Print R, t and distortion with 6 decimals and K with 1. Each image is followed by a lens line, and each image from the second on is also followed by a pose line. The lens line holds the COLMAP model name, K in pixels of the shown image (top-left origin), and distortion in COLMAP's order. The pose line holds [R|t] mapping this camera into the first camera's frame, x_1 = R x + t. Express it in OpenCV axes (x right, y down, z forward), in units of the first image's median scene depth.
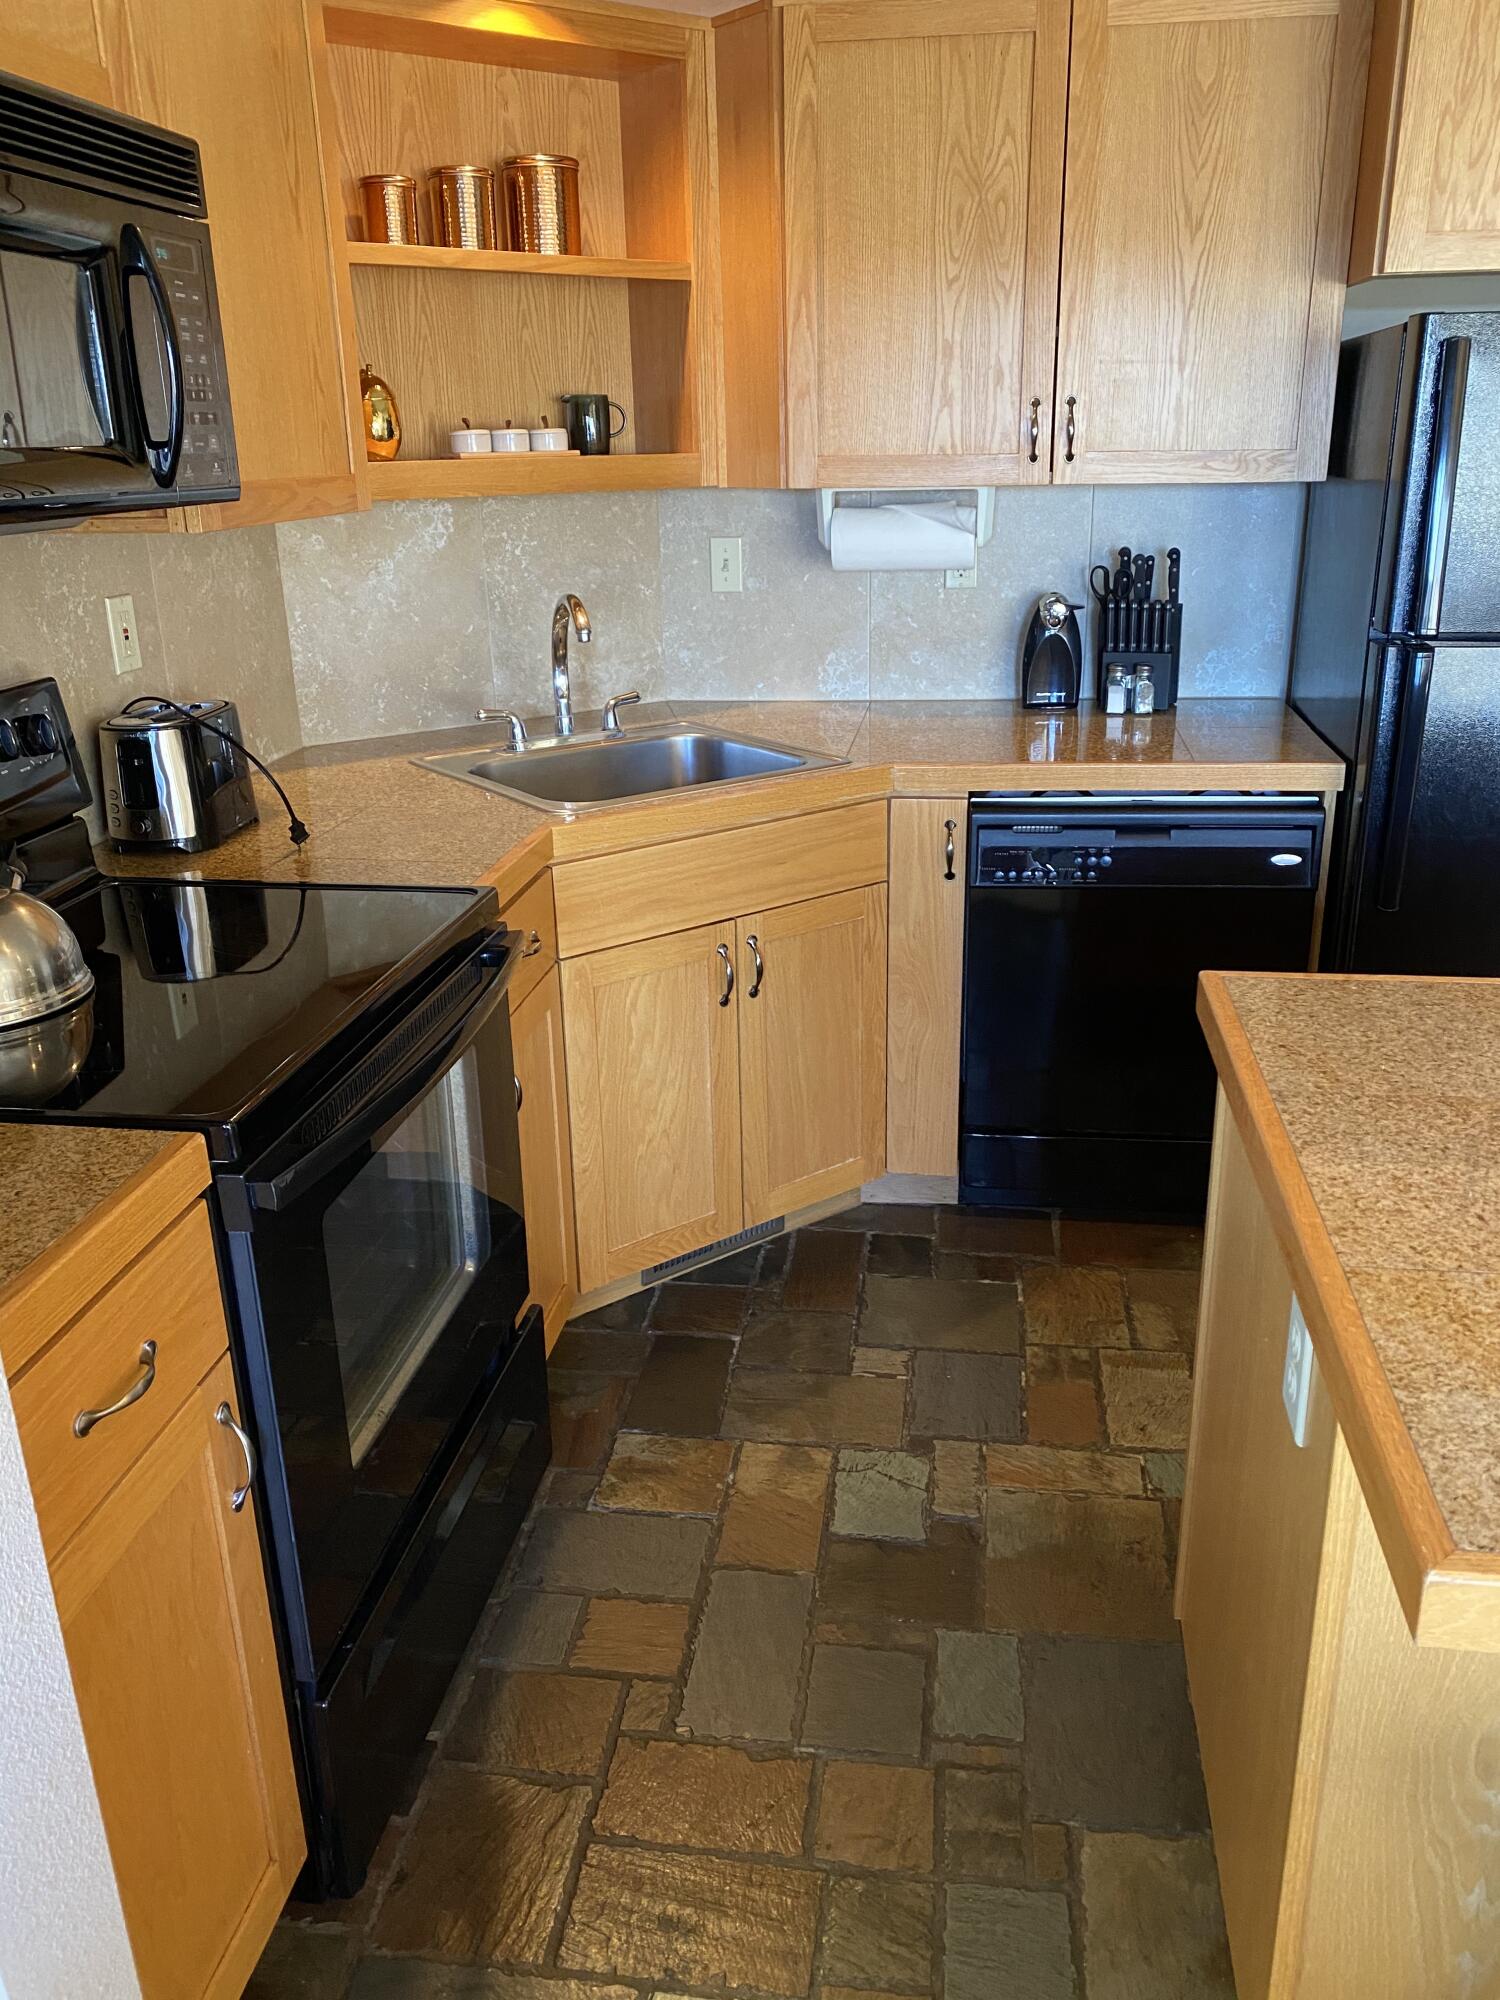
lens RADIAL K [[1525.6, 0, 757.6], [0, 1525.6, 1005.2], [0, 0, 1]] dist [-0.003124, -0.001240]
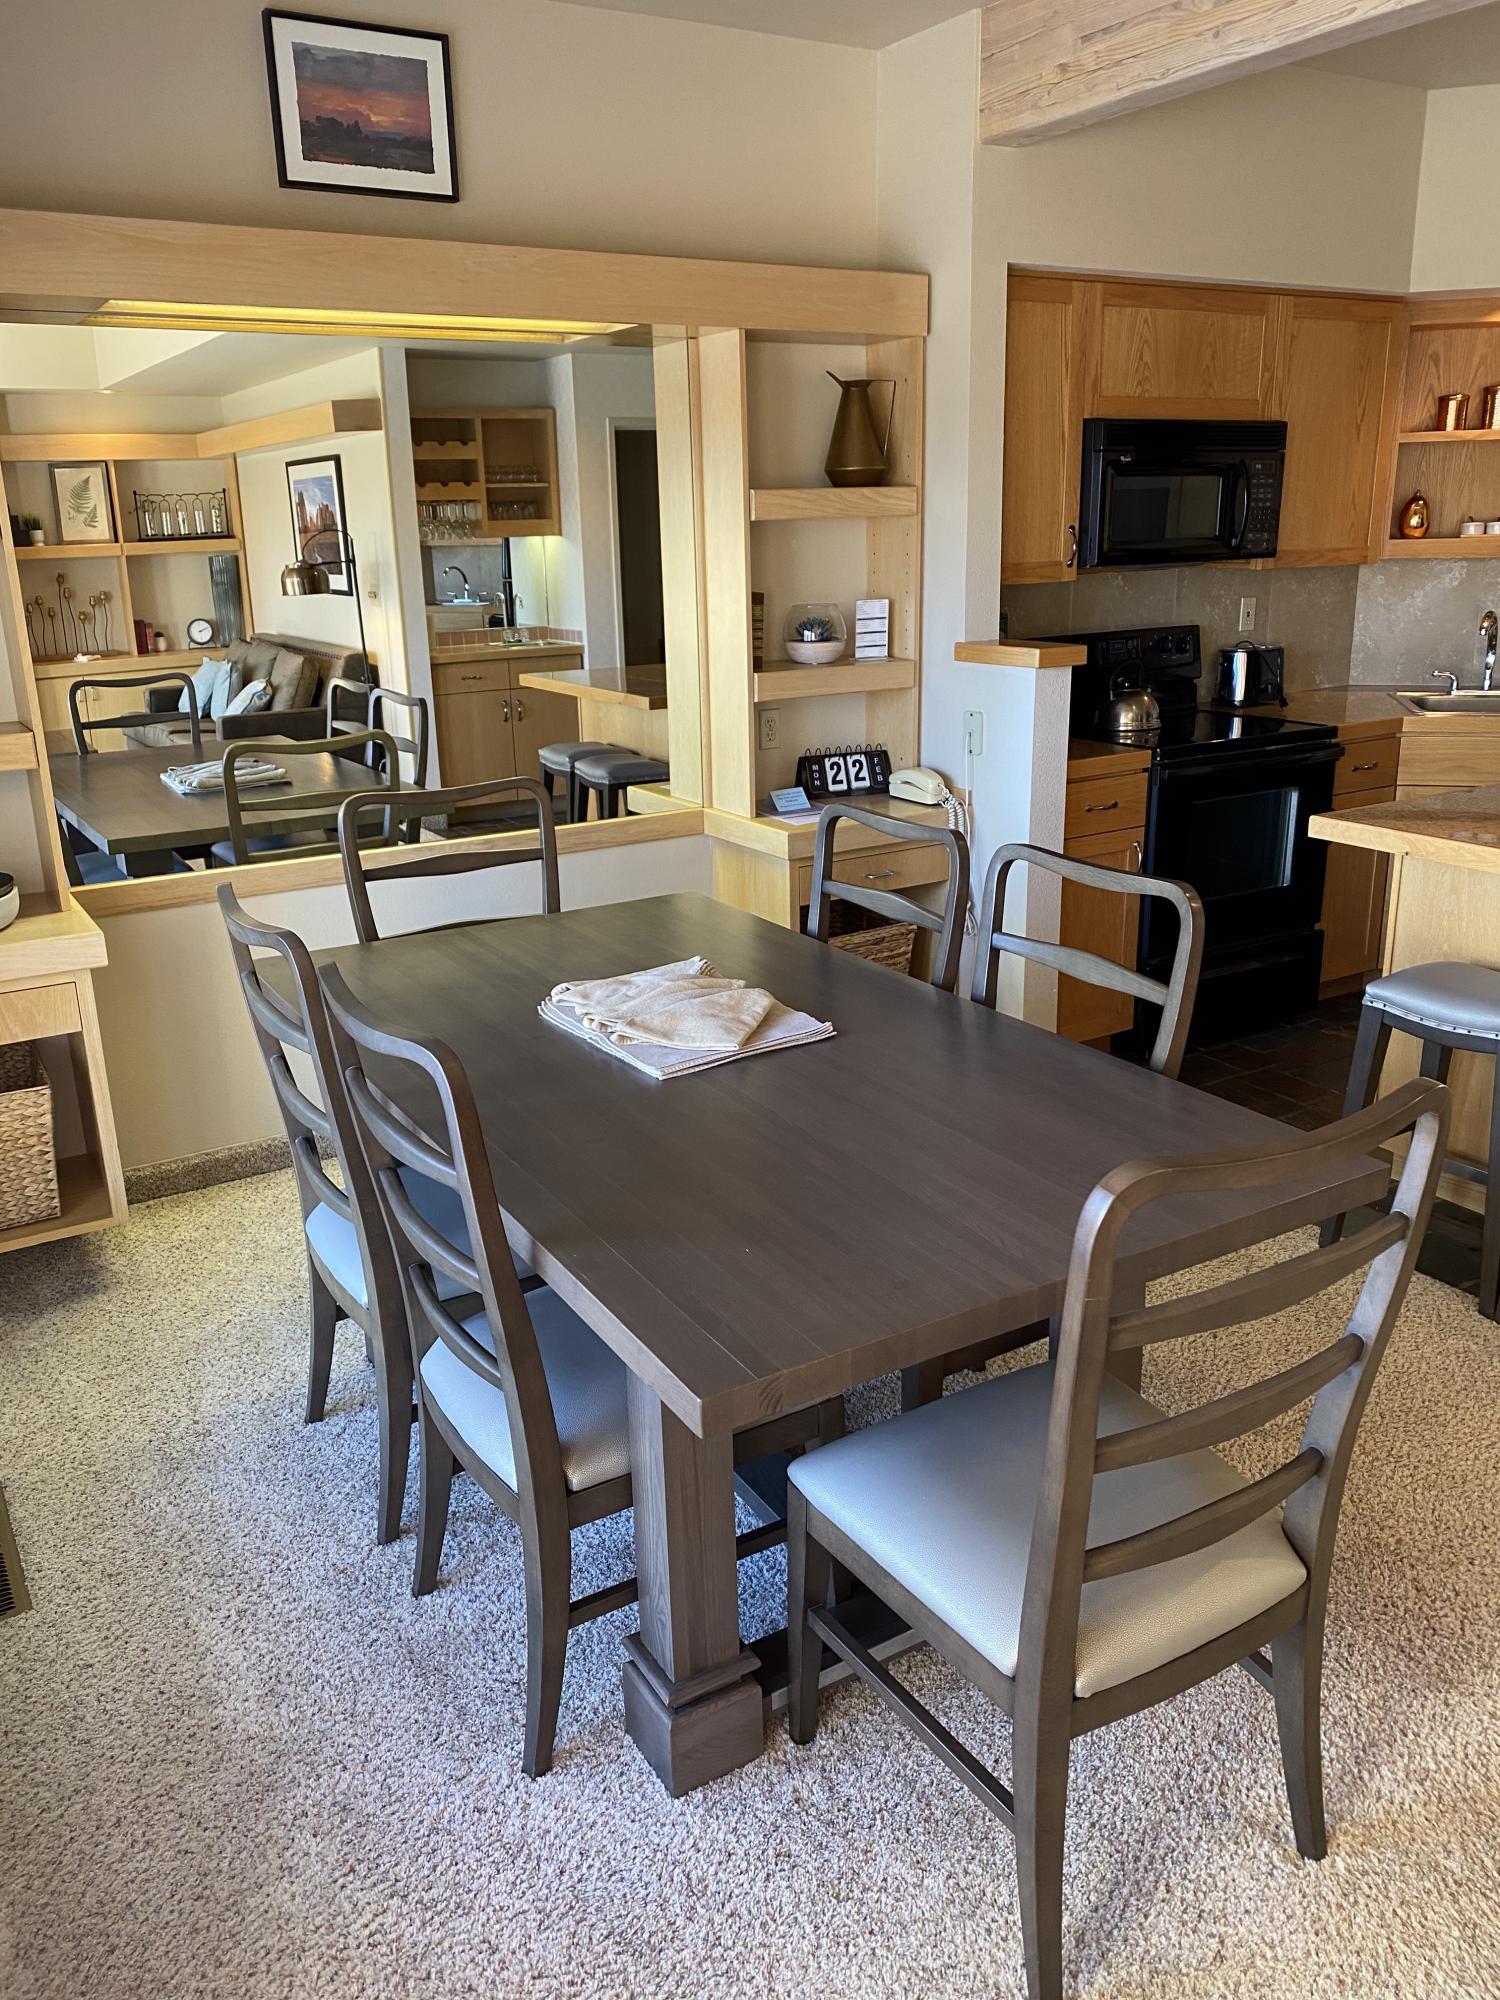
lens RADIAL K [[1525.6, 0, 743.4], [0, 1525.6, 1004.7], [0, 0, 1]] dist [-0.003124, -0.001240]
pose [[0.636608, 0.233962, -0.734842, 0.770062], [-0.257635, 0.962645, 0.083297, 0.271009], [0.726880, 0.136294, 0.673104, -0.841606]]
